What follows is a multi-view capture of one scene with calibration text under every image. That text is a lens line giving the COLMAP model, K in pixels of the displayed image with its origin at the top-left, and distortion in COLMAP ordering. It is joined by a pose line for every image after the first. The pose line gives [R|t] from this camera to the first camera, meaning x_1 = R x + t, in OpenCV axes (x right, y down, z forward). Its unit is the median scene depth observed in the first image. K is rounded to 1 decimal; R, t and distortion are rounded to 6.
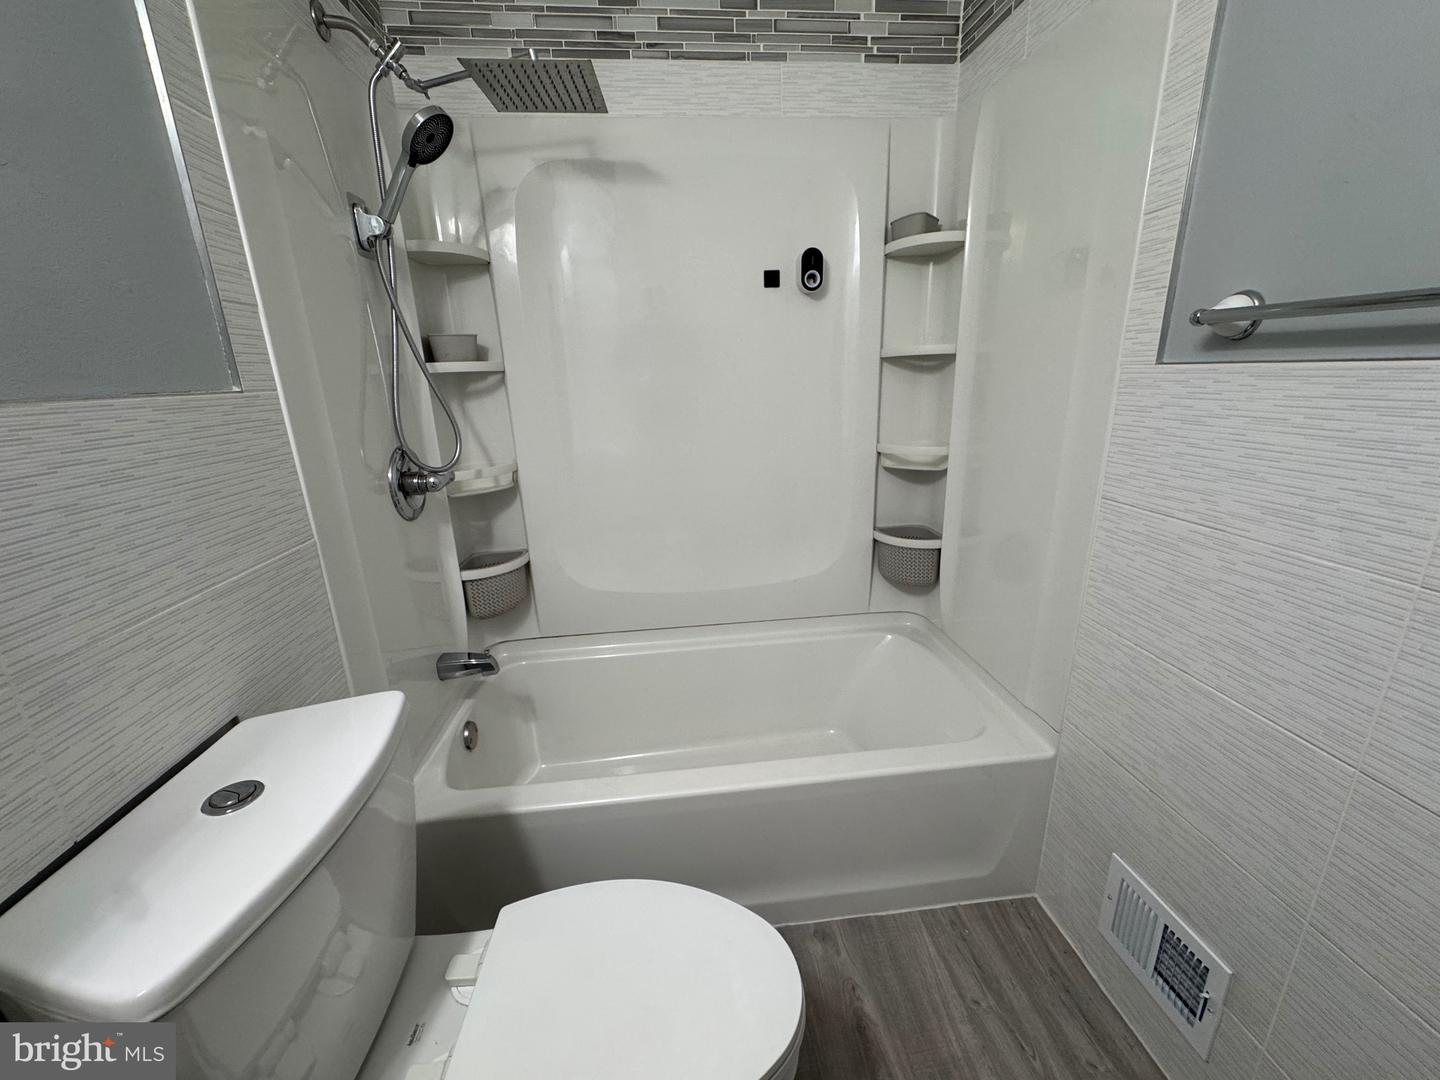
lens RADIAL K [[578.0, 0, 721.9], [0, 578.0, 543.0], [0, 0, 1]] dist [-0.001792, 0.000367]
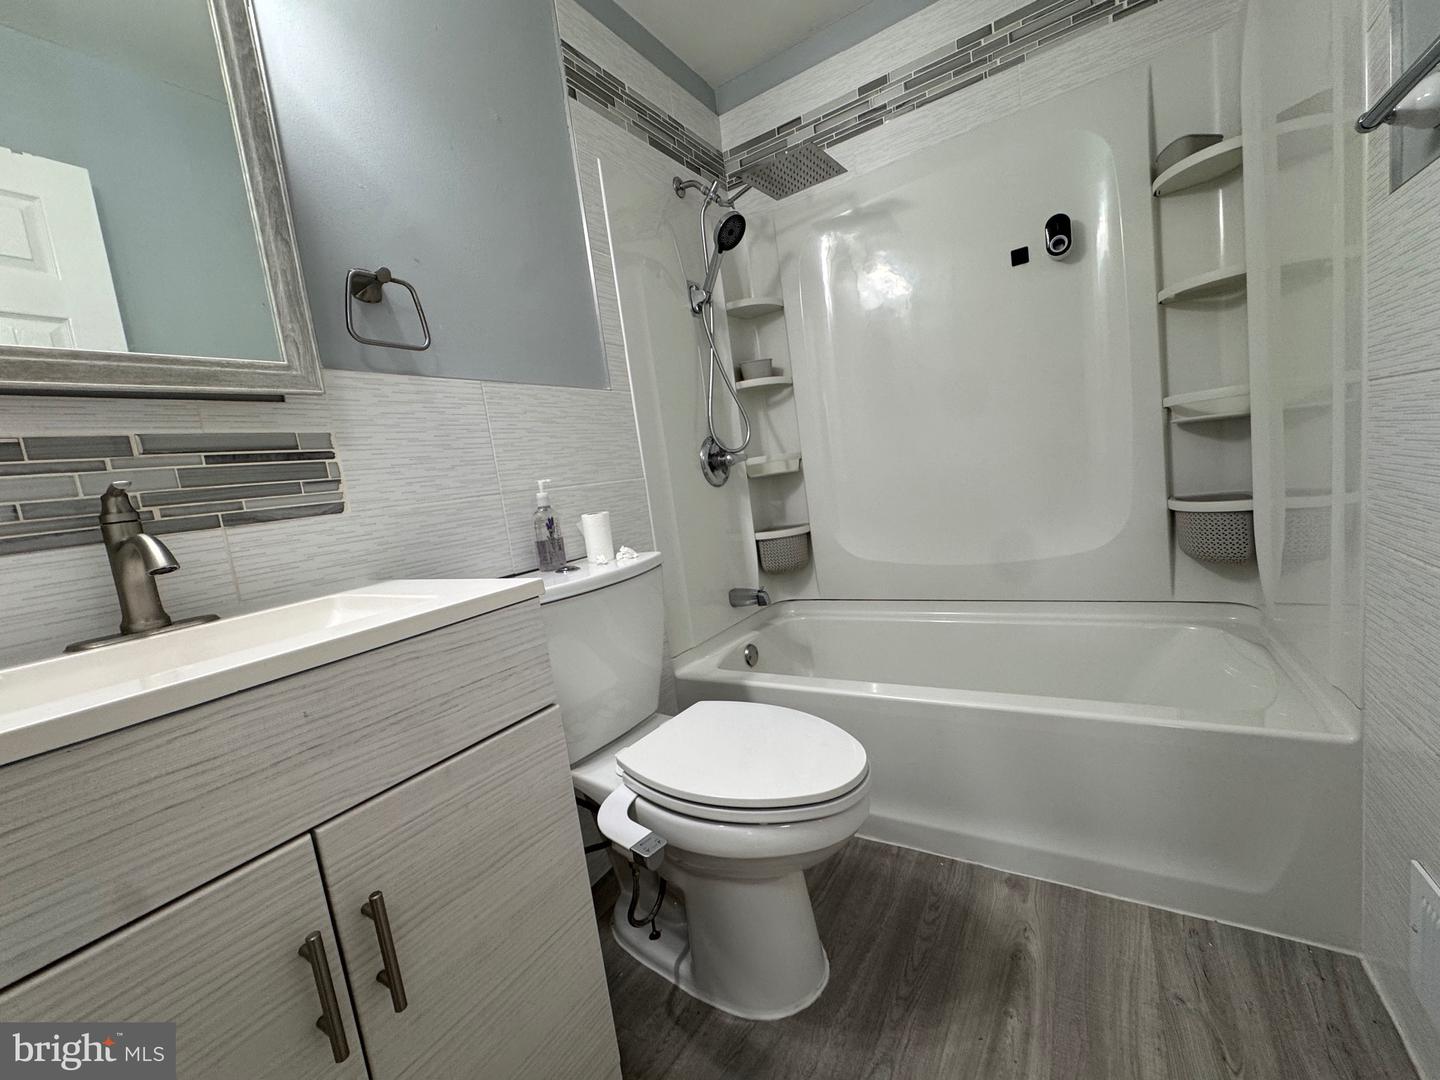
lens RADIAL K [[578.0, 0, 721.4], [0, 578.0, 540.4], [0, 0, 1]] dist [-0.001792, 0.000367]
pose [[0.782329, 0.000340, -0.622865, 0.353915], [-0.071245, 0.993486, -0.088942, 0.209345], [0.618777, 0.113958, 0.777257, -0.102321]]
